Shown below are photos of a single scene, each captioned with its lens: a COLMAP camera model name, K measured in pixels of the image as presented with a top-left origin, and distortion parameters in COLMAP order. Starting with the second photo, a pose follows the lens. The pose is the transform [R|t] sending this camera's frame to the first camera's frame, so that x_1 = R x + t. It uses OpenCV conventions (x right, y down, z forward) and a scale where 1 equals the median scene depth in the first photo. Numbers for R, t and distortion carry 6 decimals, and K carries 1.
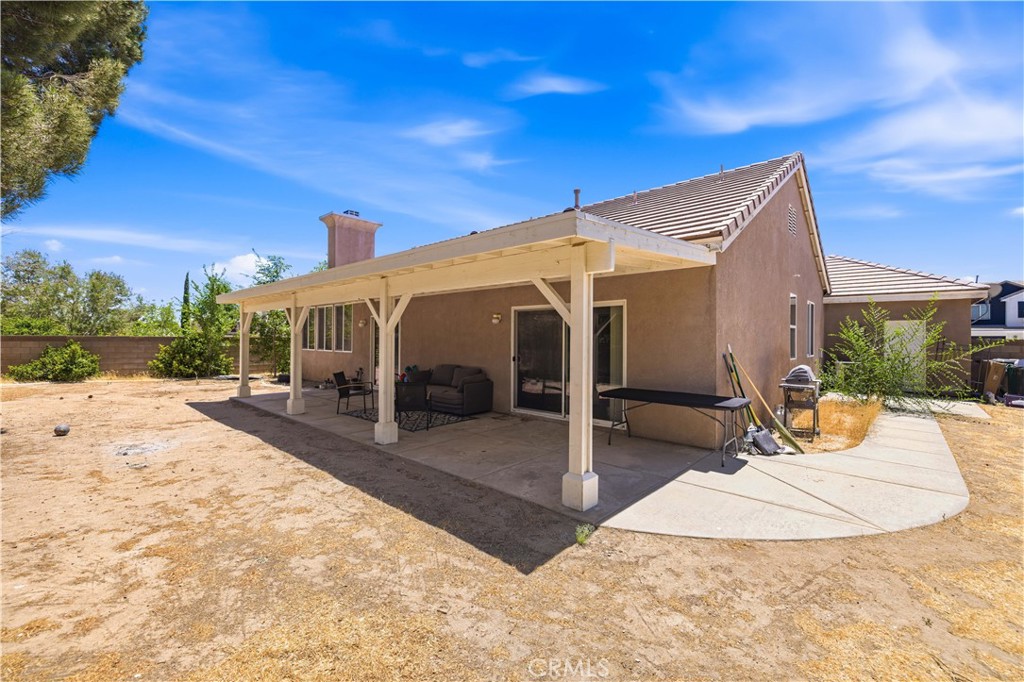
lens RADIAL K [[424.5, 0, 509.0], [0, 424.5, 339.4], [0, 0, 1]] dist [-0.003841, 0.000292]
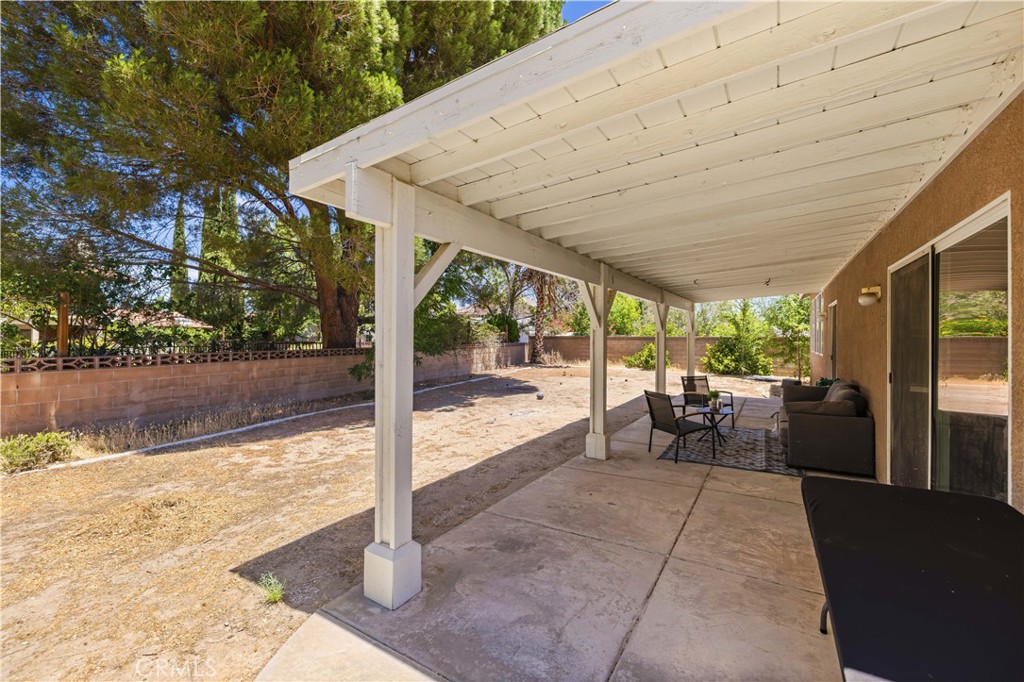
lens RADIAL K [[424.5, 0, 509.7], [0, 424.5, 338.1], [0, 0, 1]] dist [-0.003841, 0.000292]
pose [[0.193776, -0.001926, -0.981044, 1.057800], [-0.004288, 0.999987, -0.002810, 0.014763], [0.981036, 0.004751, 0.193766, 1.347932]]
